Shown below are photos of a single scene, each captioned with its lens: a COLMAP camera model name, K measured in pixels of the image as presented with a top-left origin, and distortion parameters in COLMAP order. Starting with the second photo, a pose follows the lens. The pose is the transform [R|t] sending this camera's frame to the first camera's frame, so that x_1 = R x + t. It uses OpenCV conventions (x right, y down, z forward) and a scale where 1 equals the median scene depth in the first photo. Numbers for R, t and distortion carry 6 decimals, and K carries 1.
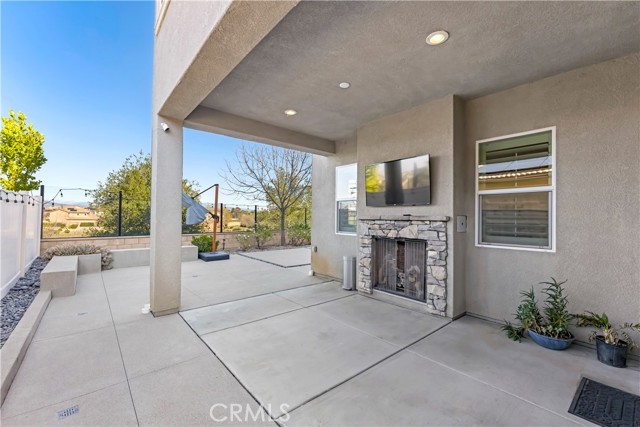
lens RADIAL K [[268.4, 0, 320.0], [0, 268.4, 213.5], [0, 0, 1]] dist [0.000421, 0.000055]
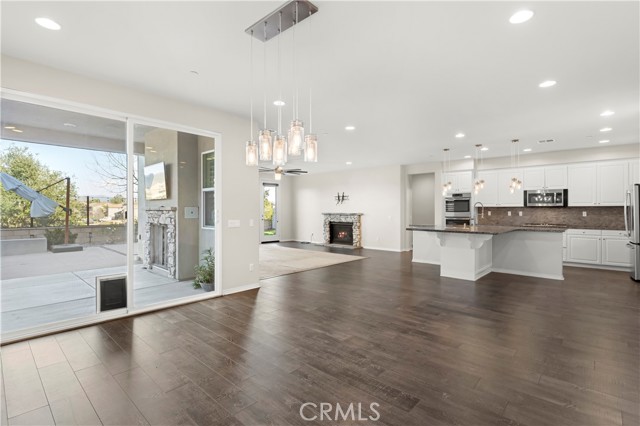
lens RADIAL K [[303.5, 0, 320.0], [0, 303.5, 213.0], [0, 0, 1]] dist [0.001026, 0.000152]
pose [[0.991538, -0.003845, 0.129763, 0.807308], [0.001517, 0.999836, 0.018038, 0.009815], [-0.129811, -0.017689, 0.991381, -0.535586]]
